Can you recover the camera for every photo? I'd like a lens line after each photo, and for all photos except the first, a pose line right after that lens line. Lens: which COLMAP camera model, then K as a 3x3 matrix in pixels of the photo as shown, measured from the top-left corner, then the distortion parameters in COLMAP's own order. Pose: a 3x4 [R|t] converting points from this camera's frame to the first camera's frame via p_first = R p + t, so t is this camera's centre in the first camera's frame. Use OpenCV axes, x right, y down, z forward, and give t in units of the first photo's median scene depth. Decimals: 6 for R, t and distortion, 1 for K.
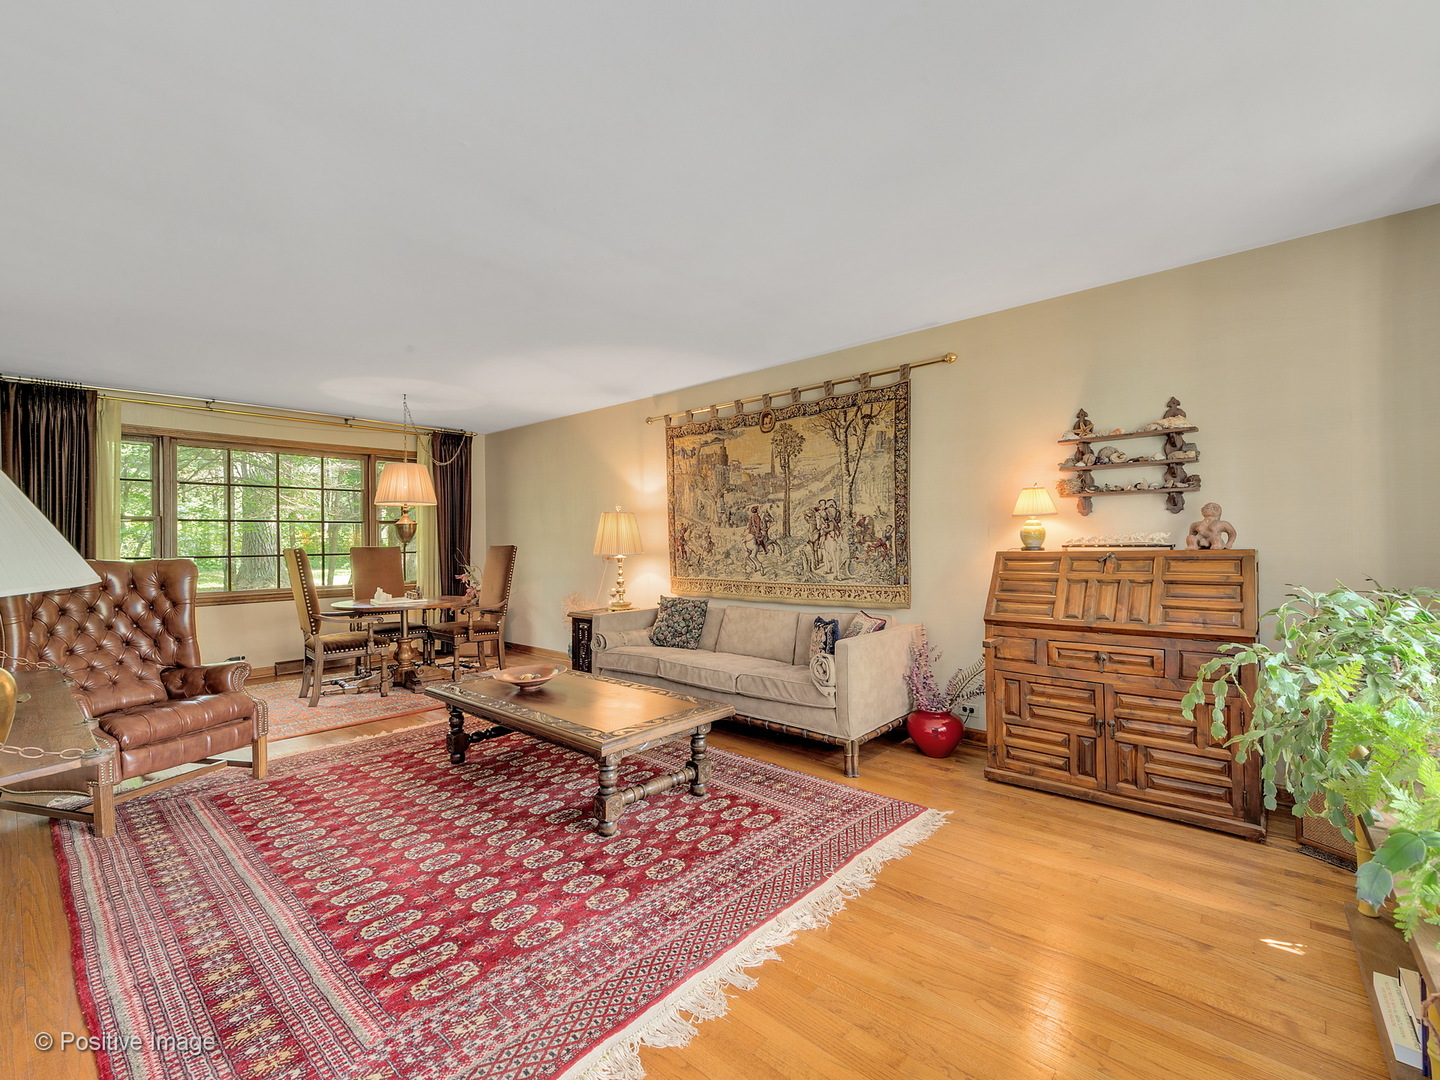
lens RADIAL K [[636.8, 0, 717.0], [0, 636.8, 540.3], [0, 0, 1]] dist [0.014030, -0.003486]
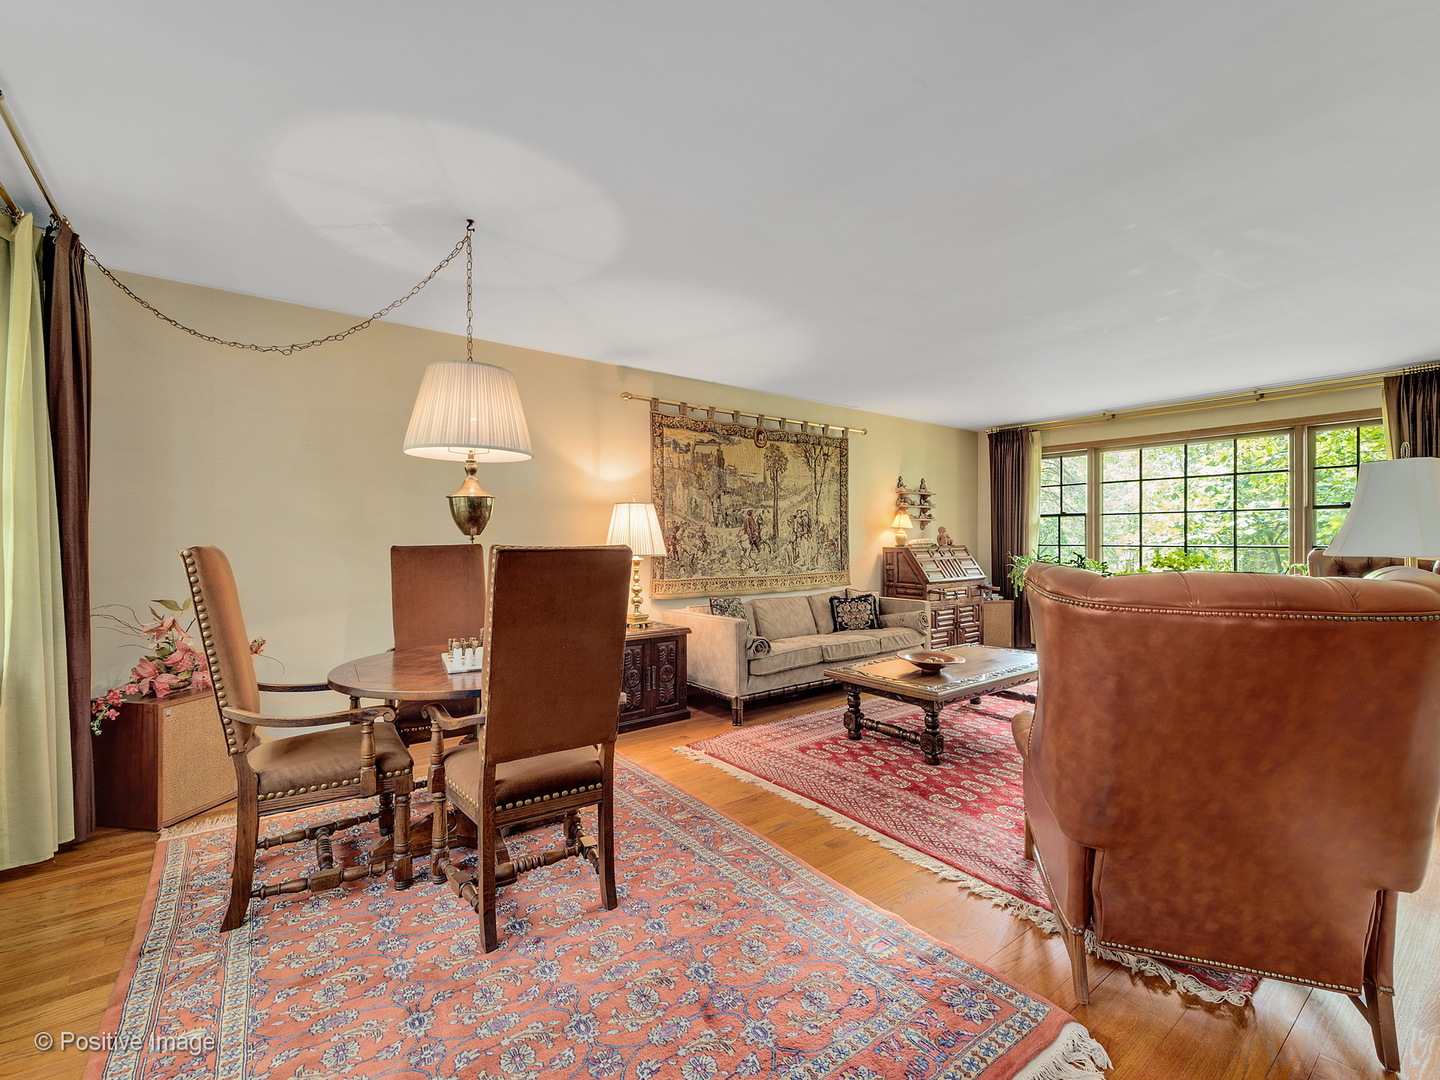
lens RADIAL K [[636.8, 0, 718.8], [0, 636.8, 546.0], [0, 0, 1]] dist [0.014030, -0.003486]
pose [[0.172601, 0.003506, 0.984986, -1.106531], [0.000945, 0.999993, -0.003725, 0.015029], [-0.984991, 0.001573, 0.172596, 0.897072]]
